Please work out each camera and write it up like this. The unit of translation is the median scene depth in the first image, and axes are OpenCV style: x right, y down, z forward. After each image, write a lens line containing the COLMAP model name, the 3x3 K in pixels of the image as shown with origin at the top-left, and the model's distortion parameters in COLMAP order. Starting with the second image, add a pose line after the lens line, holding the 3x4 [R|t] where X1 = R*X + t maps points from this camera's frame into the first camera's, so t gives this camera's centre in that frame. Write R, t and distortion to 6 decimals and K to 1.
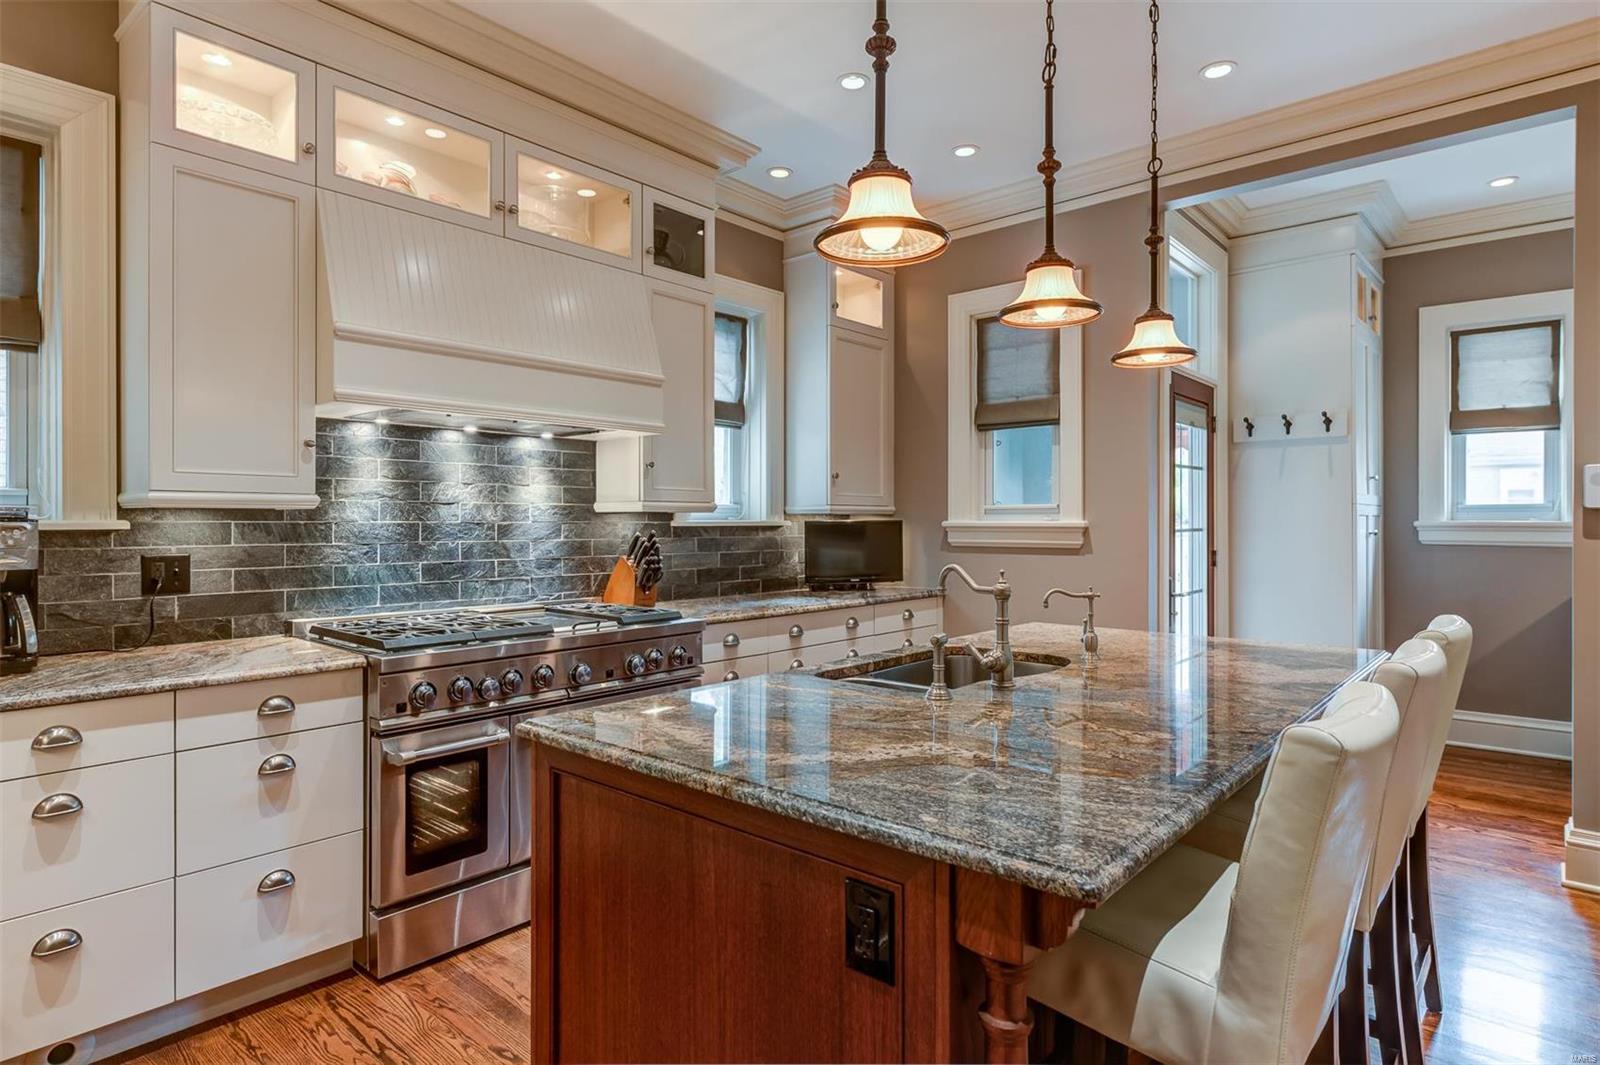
lens RADIAL K [[878.4, 0, 800.0], [0, 878.4, 524.9], [0, 0, 1]] dist [0.002420, -0.001718]
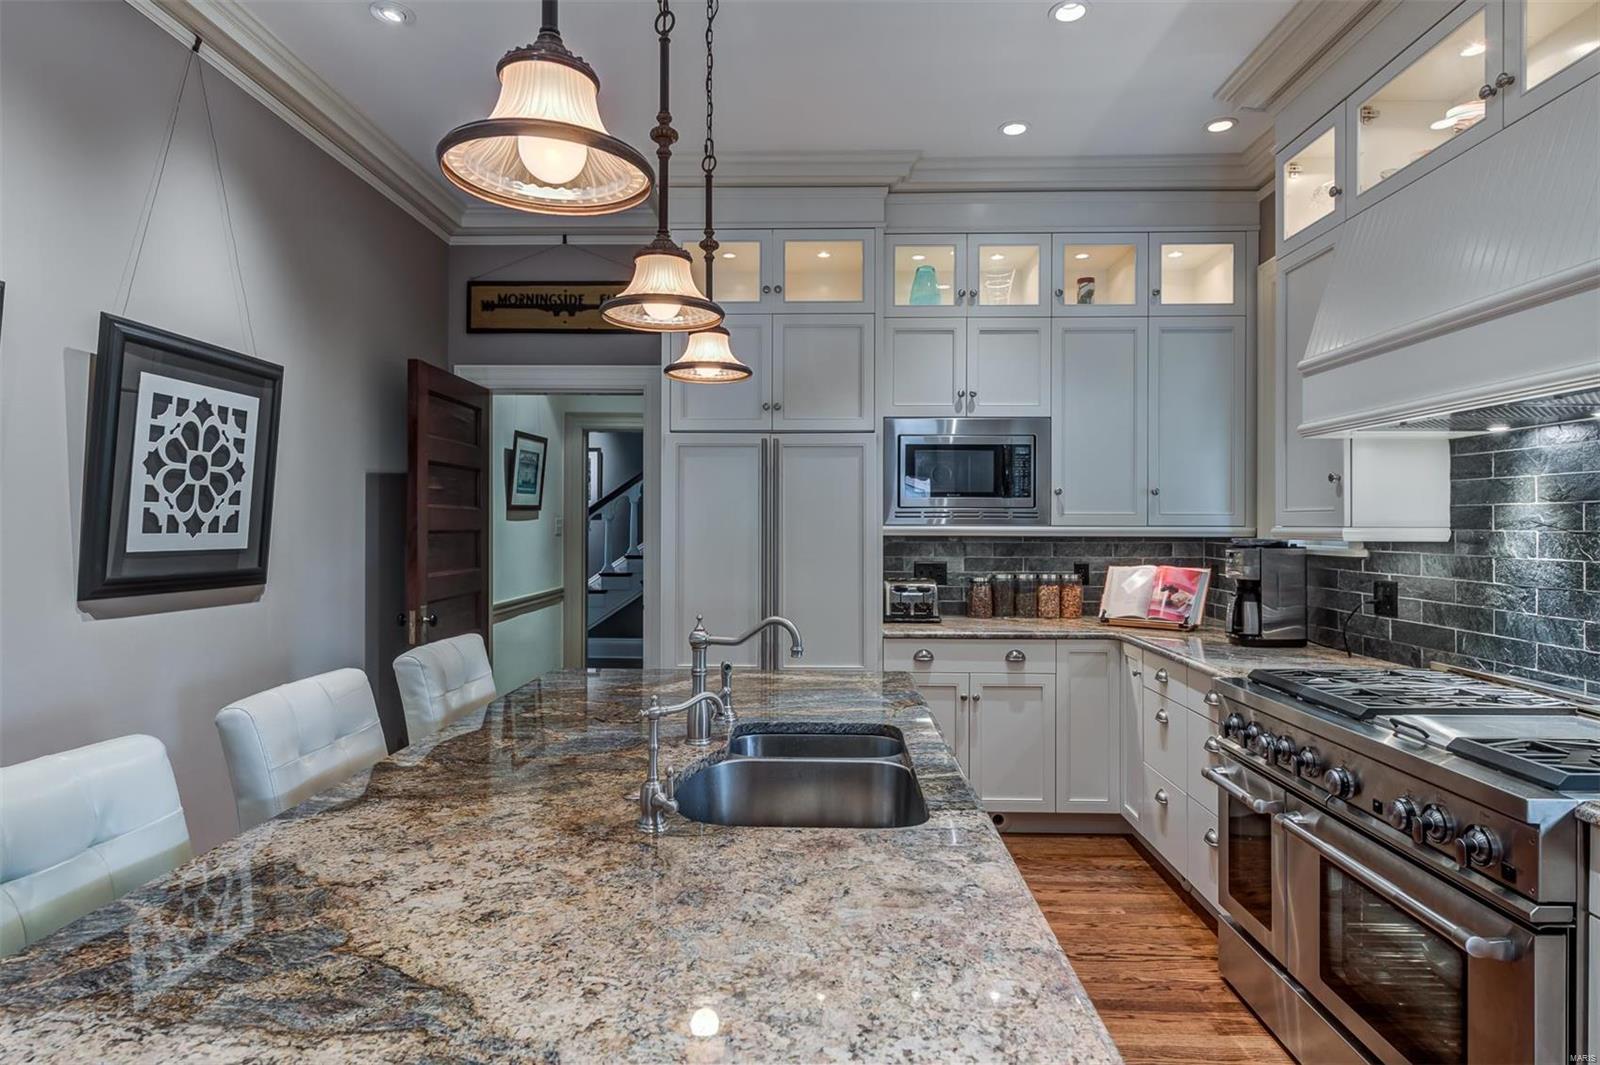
lens RADIAL K [[878.4, 0, 801.6], [0, 878.4, 523.1], [0, 0, 1]] dist [0.002420, -0.001718]
pose [[-0.772932, -0.003251, -0.634481, 0.414934], [-0.004725, 0.999989, 0.000631, -0.026913], [0.634472, 0.003486, -0.772938, 1.010266]]
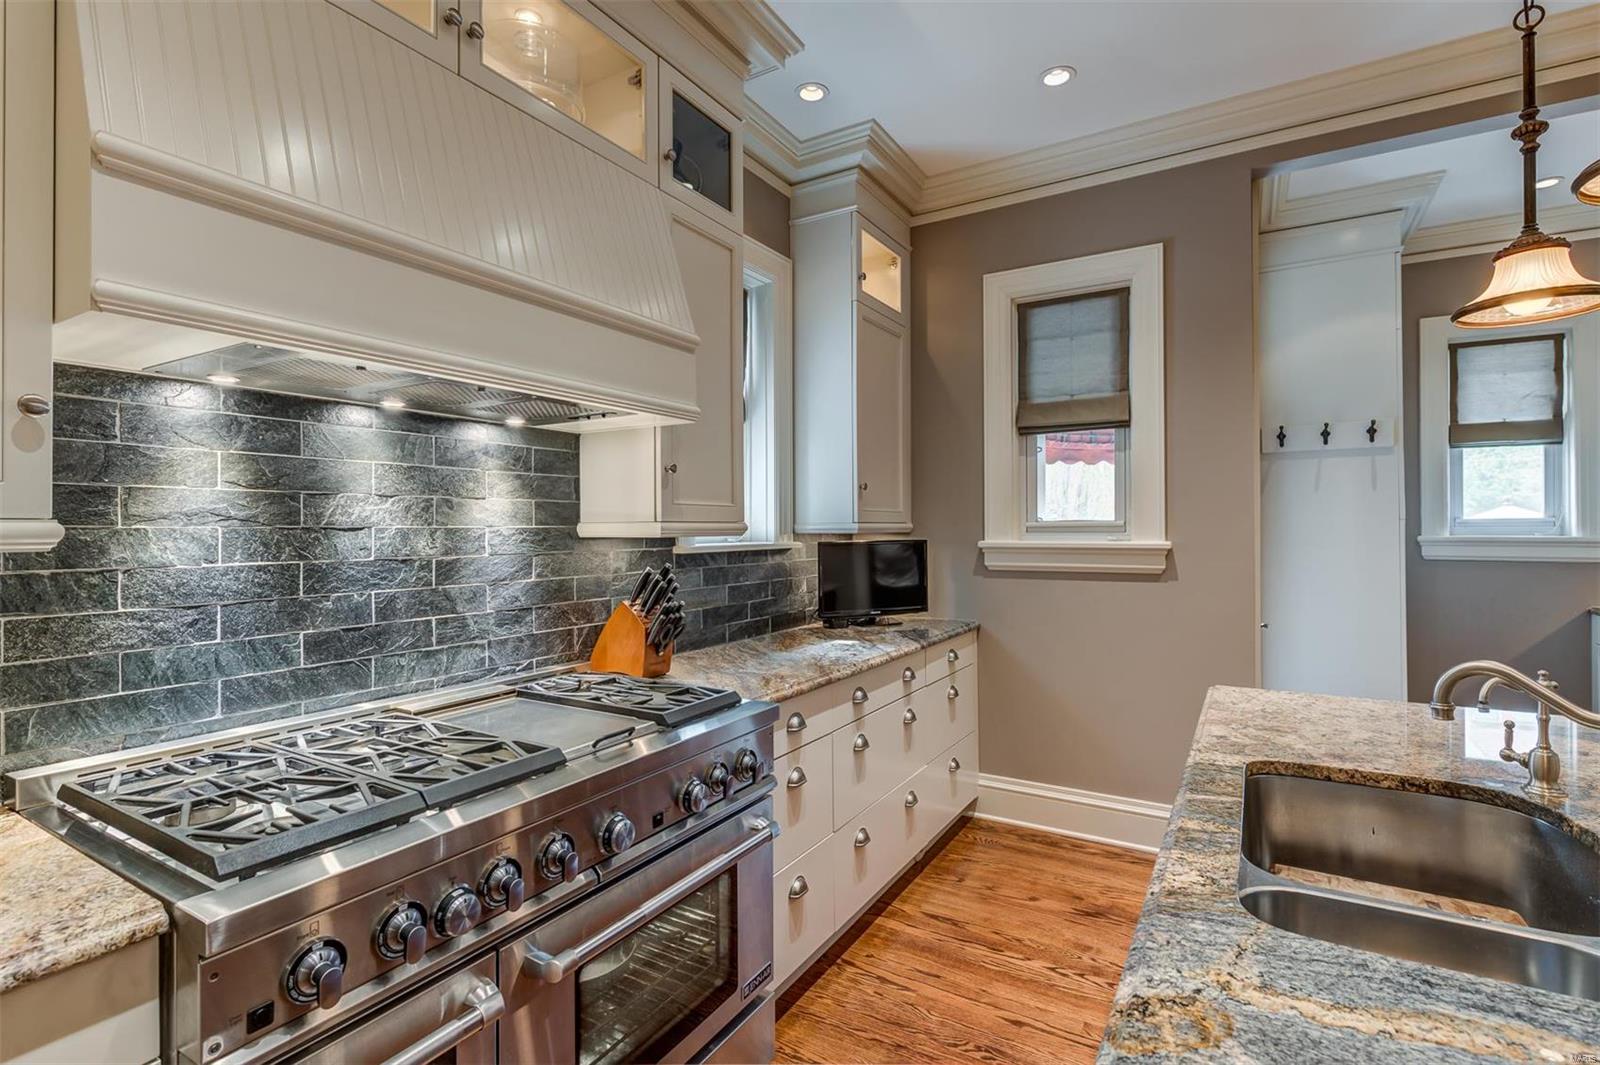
lens RADIAL K [[765.0, 0, 804.1], [0, 765.0, 526.7], [0, 0, 1]] dist [0.000438, -0.002679]
pose [[0.983819, -0.004459, 0.179108, -0.174120], [0.005506, 0.999971, -0.005354, -0.019360], [-0.179079, 0.006253, 0.983815, 0.394403]]
